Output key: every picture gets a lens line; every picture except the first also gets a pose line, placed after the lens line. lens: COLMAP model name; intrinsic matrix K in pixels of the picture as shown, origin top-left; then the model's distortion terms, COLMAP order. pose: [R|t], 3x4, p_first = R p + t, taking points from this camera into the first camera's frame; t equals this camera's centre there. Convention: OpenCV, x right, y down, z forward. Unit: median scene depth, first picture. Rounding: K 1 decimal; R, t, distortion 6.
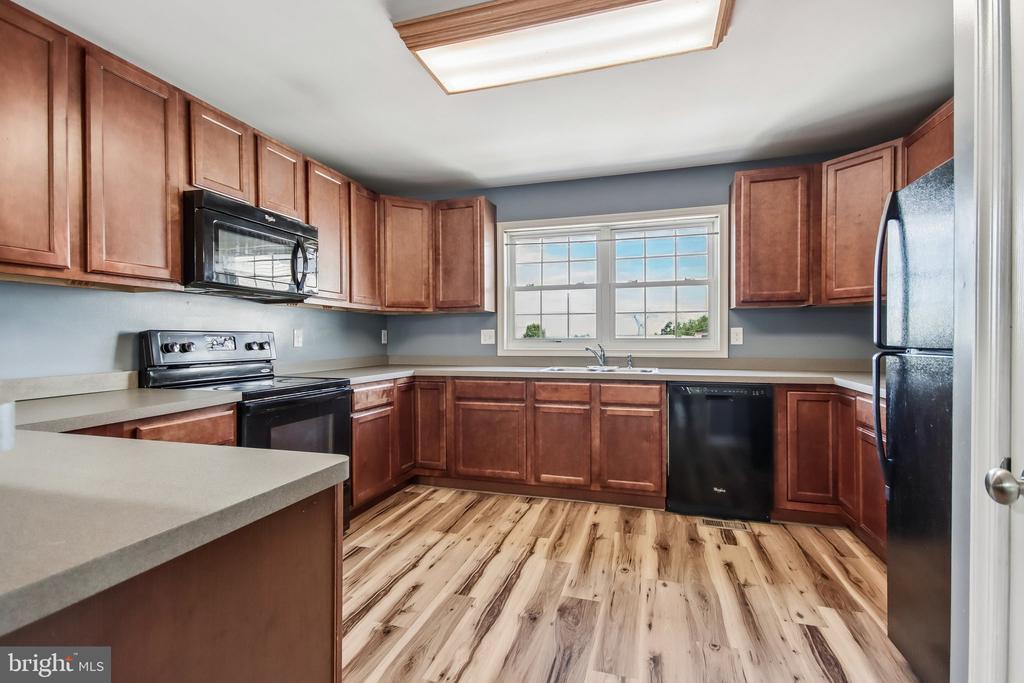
lens RADIAL K [[476.0, 0, 512.0], [0, 476.0, 341.5], [0, 0, 1]] dist [0.002554, 0.000769]
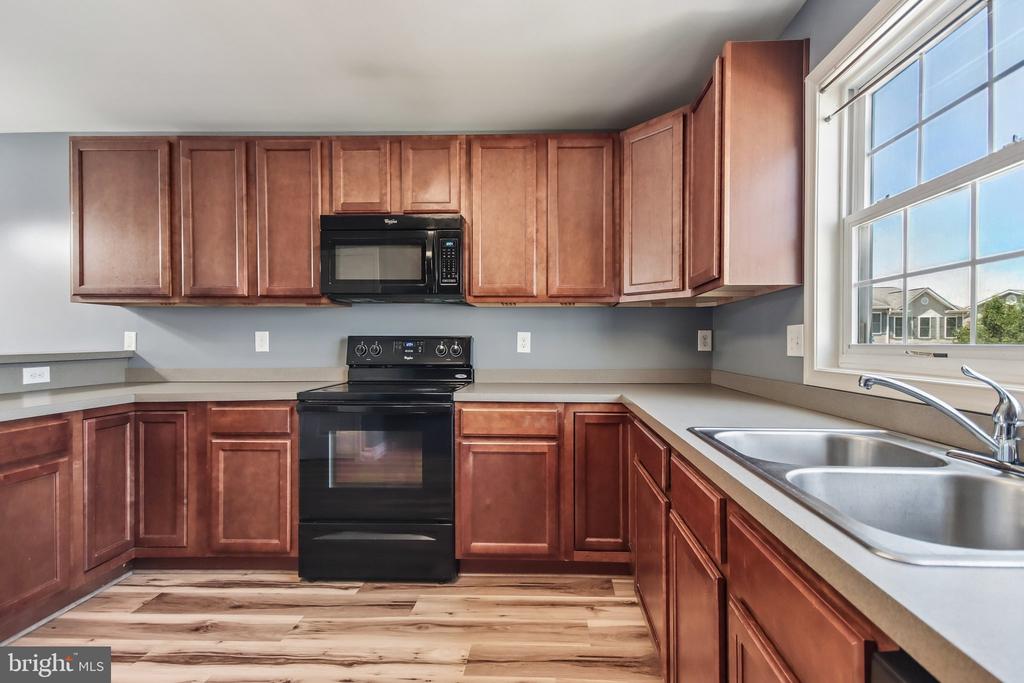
lens RADIAL K [[476.0, 0, 512.0], [0, 476.0, 341.5], [0, 0, 1]] dist [0.002554, 0.000769]
pose [[0.258369, 0.004103, -0.966037, 0.402834], [-0.008318, 0.999963, 0.002022, -0.010039], [0.966010, 0.007513, 0.258394, 0.774877]]
